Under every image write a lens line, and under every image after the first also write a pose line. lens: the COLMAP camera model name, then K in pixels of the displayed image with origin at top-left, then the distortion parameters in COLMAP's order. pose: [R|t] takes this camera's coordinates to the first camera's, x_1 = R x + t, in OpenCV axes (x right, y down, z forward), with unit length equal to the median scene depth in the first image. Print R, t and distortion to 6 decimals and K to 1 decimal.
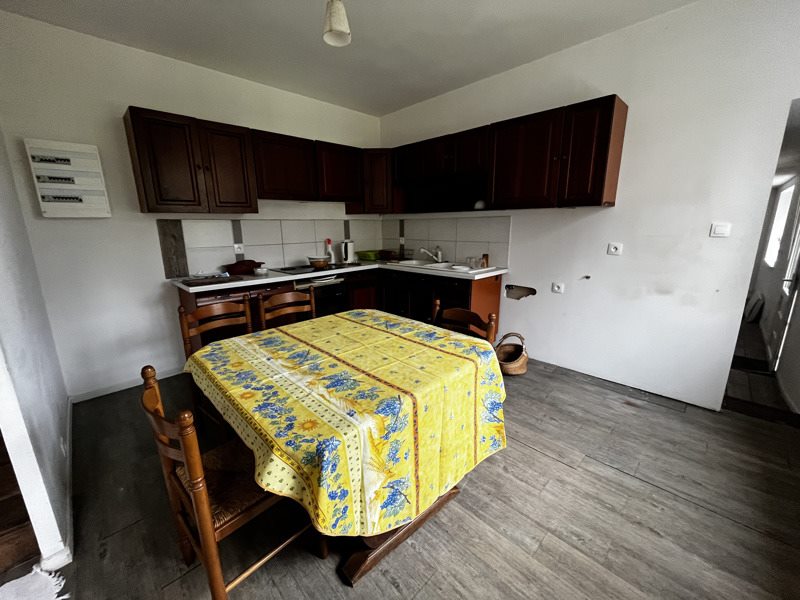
lens RADIAL K [[320.0, 0, 398.6], [0, 320.0, 298.5], [0, 0, 1]] dist [-0.001525, -0.000110]
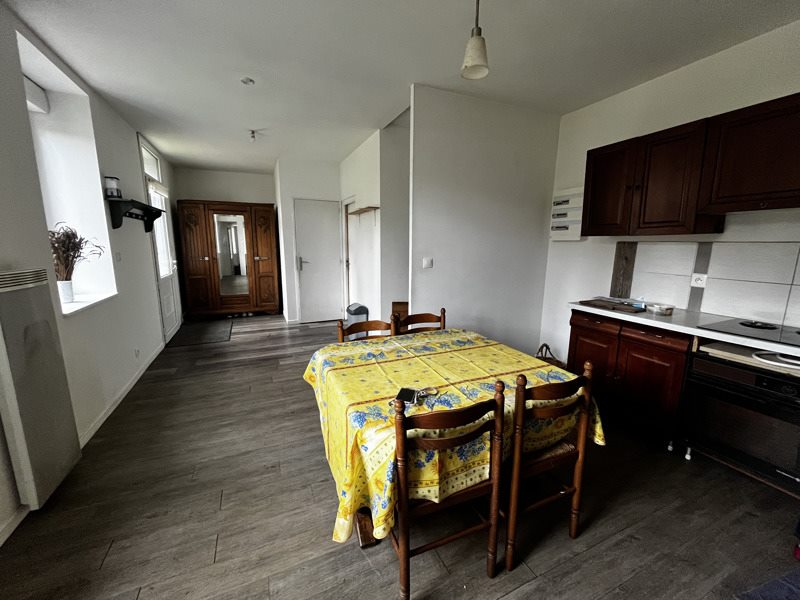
lens RADIAL K [[320.0, 0, 397.4], [0, 320.0, 298.6], [0, 0, 1]] dist [-0.001525, -0.000110]
pose [[-0.351716, 0.173803, -0.919831, 0.832775], [-0.210000, 0.942919, 0.258464, -0.303467], [0.912248, 0.284070, -0.295141, 1.117877]]
